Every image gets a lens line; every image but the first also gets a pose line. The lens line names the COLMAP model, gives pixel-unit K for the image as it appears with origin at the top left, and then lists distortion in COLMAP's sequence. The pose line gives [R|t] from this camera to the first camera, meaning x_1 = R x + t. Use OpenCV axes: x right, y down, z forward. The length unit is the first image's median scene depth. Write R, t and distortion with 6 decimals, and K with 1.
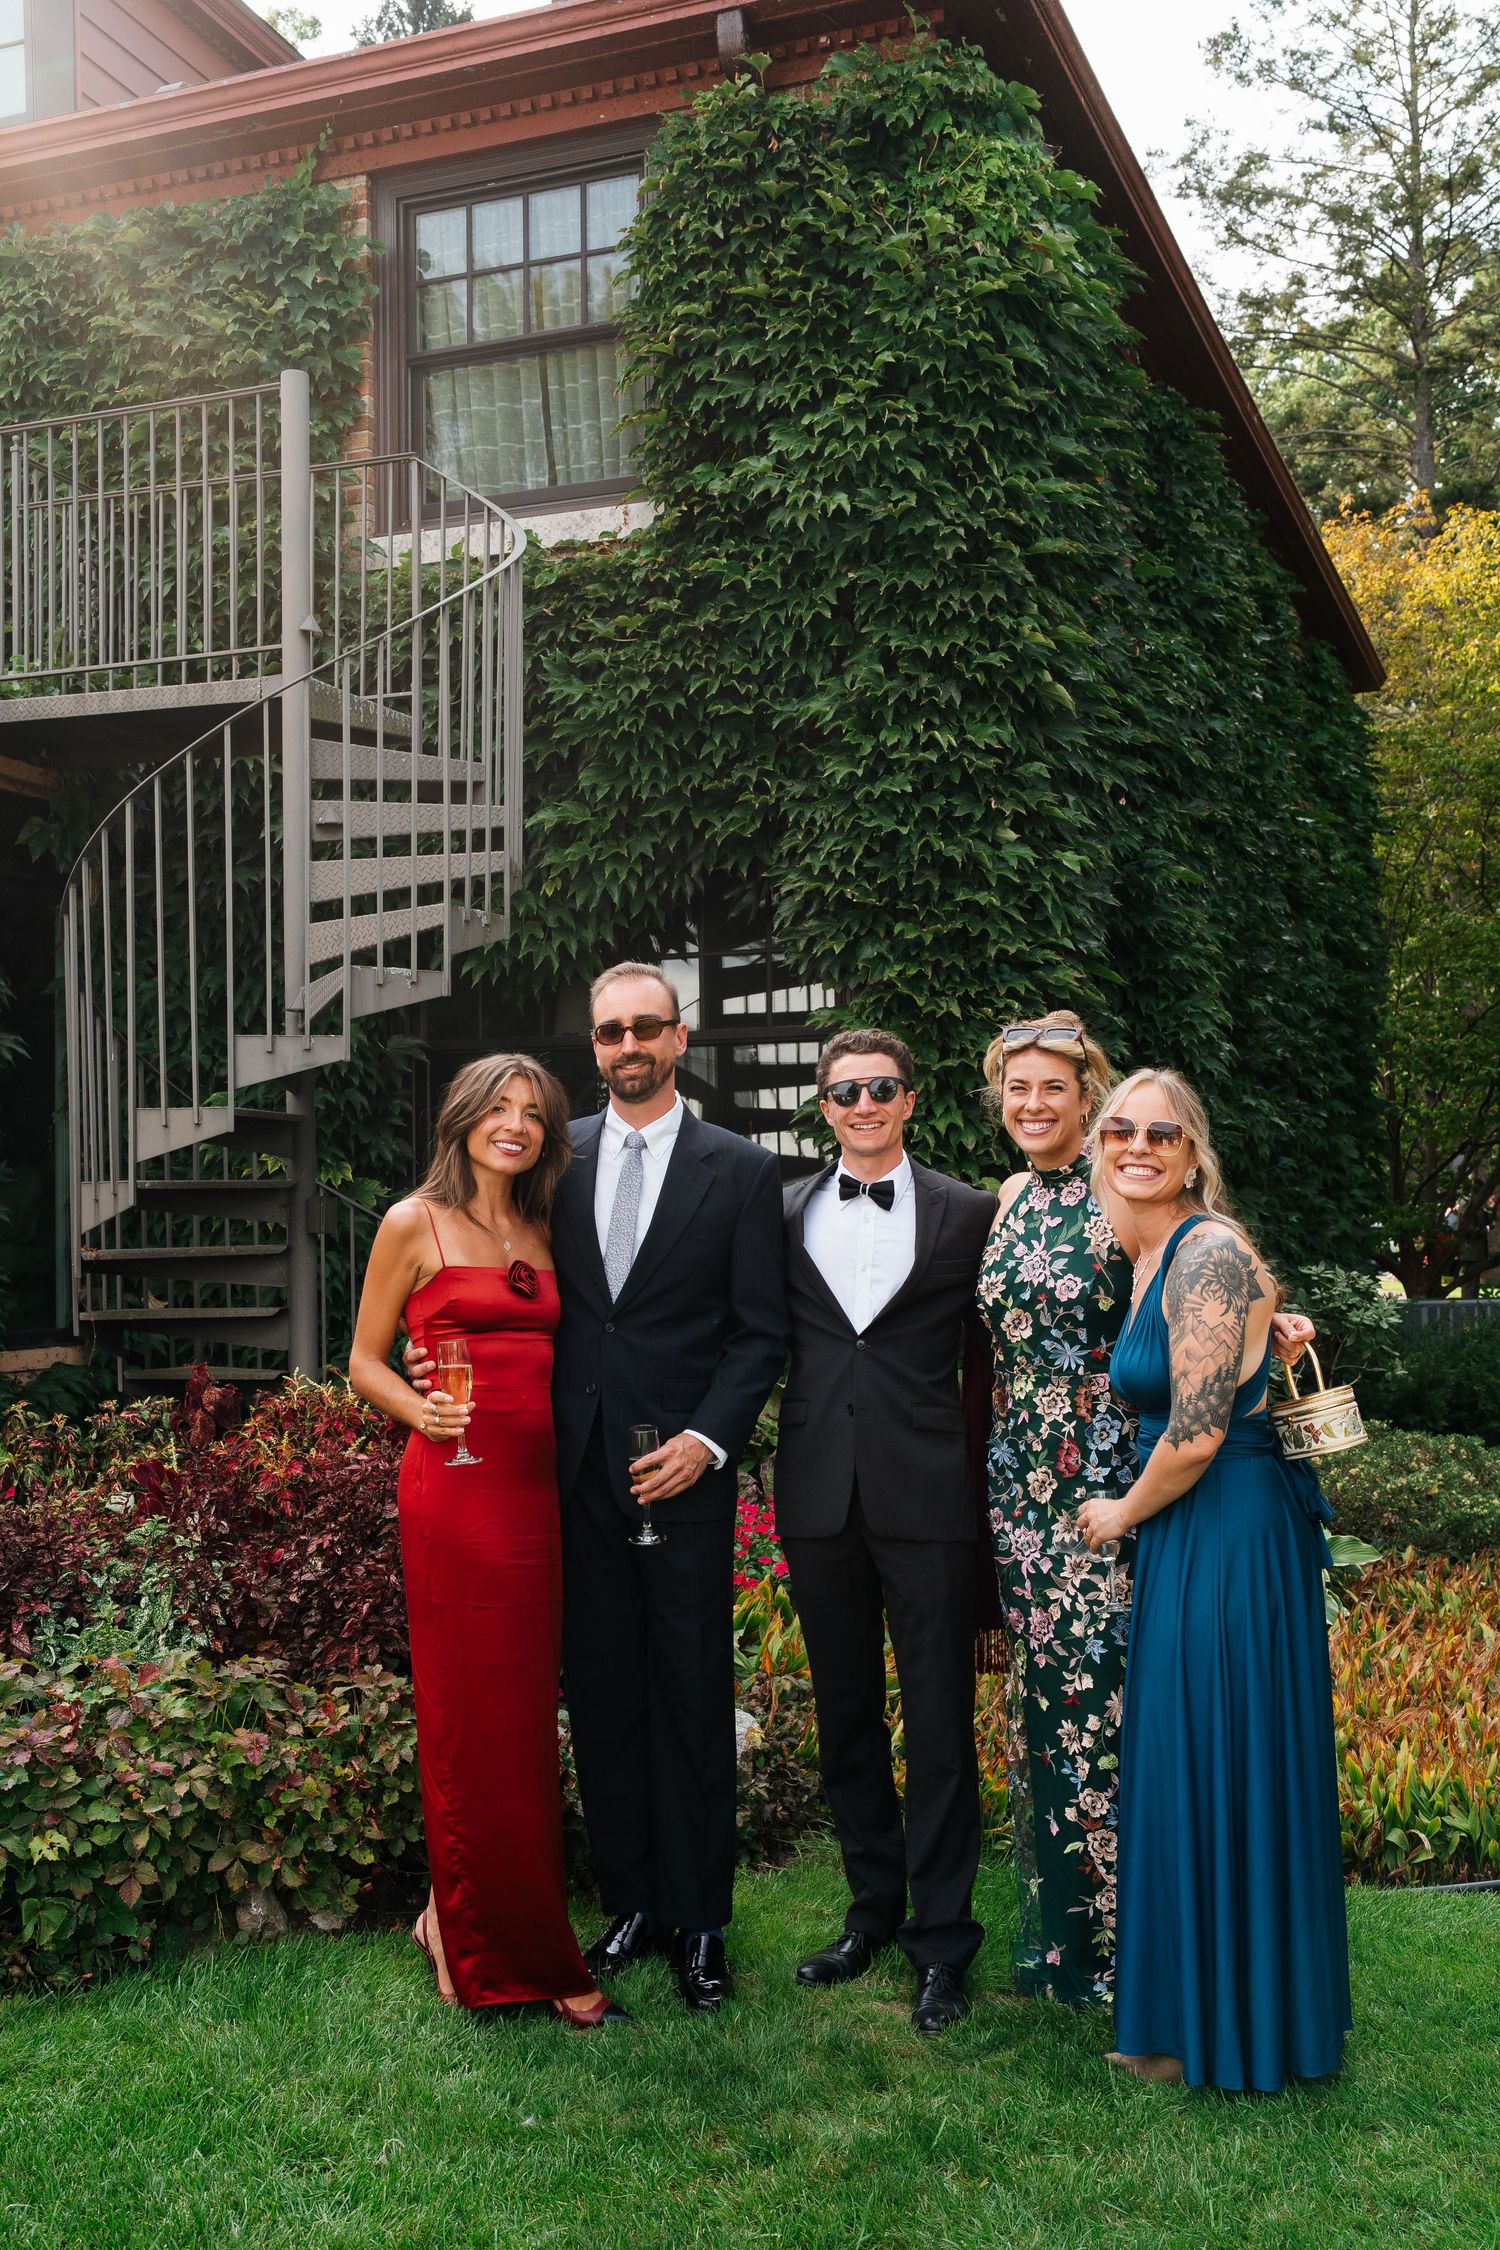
lens RADIAL K [[2194.9, 0, 777.2], [0, 2194.9, 1180.8], [0, 0, 1]] dist [-0.052482, 0.145497]
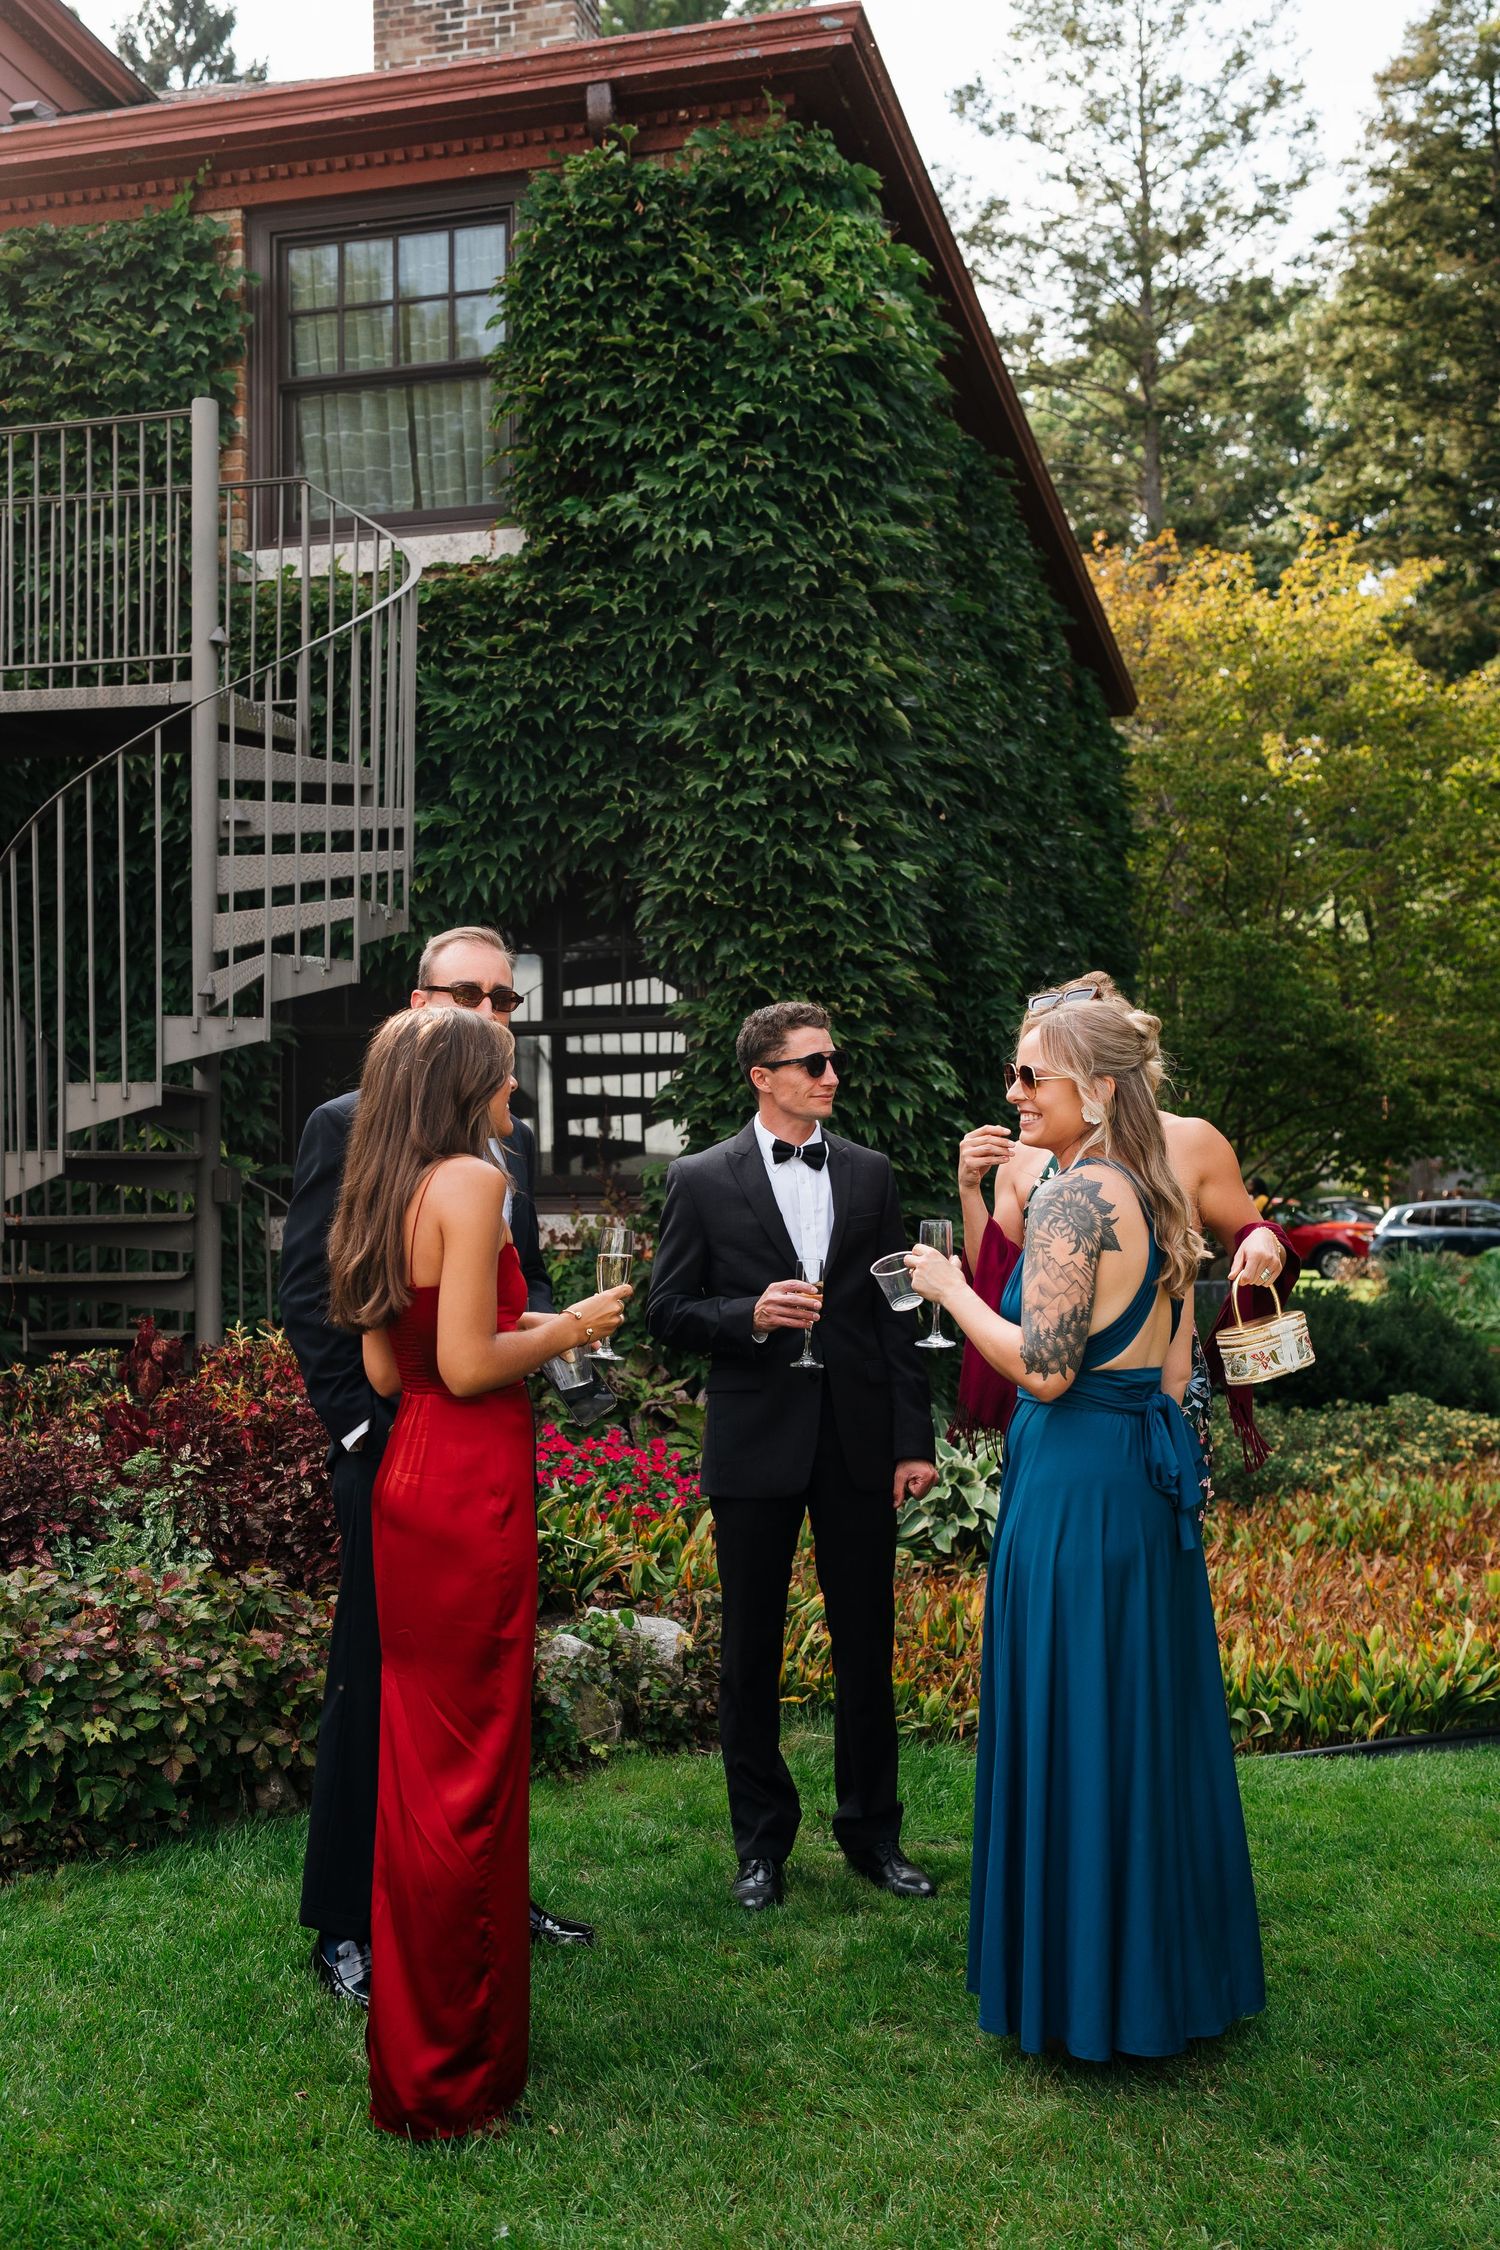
lens RADIAL K [[2183.4, 0, 719.7], [0, 2183.4, 1161.9], [0, 0, 1]] dist [-0.048238, 0.142095]
pose [[0.994362, 0.007608, 0.105764, -0.074456], [-0.006746, 0.999941, -0.008504, 0.010619], [-0.105822, 0.007743, 0.994355, -0.080205]]
